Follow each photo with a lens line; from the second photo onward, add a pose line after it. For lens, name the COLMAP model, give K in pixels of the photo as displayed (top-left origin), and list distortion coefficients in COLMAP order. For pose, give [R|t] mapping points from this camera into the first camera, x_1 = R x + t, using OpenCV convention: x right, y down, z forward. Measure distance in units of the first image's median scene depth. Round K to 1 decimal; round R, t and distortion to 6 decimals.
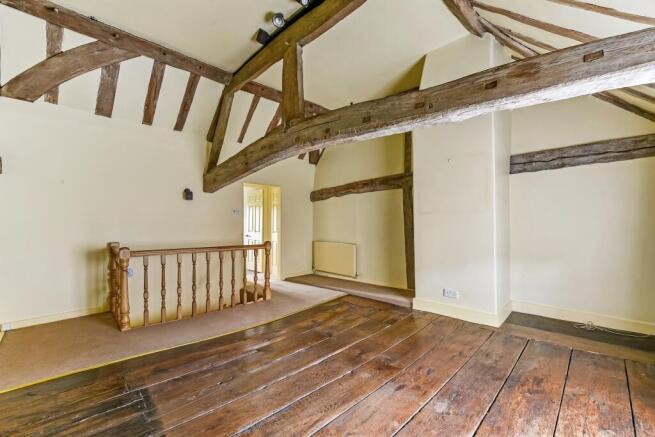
lens RADIAL K [[261.7, 0, 328.4], [0, 261.7, 218.5], [0, 0, 1]] dist [0.010862, 0.000009]
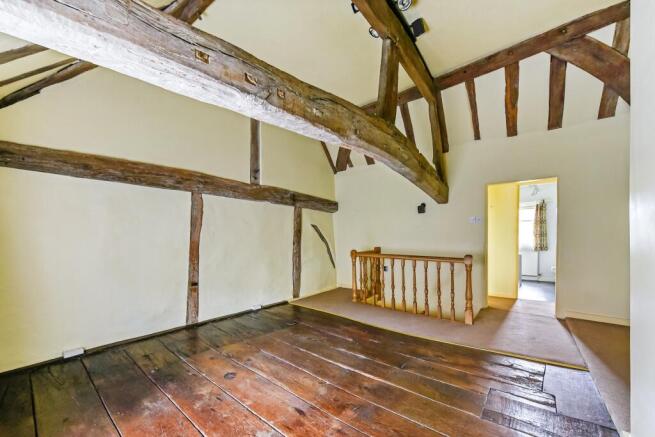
lens RADIAL K [[261.7, 0, 328.9], [0, 261.7, 243.2], [0, 0, 1]] dist [0.010862, 0.000009]
pose [[0.124518, 0.030658, -0.991744, 0.617623], [0.029118, 0.998979, 0.034537, 0.007606], [0.991790, -0.033178, 0.123498, 0.518970]]
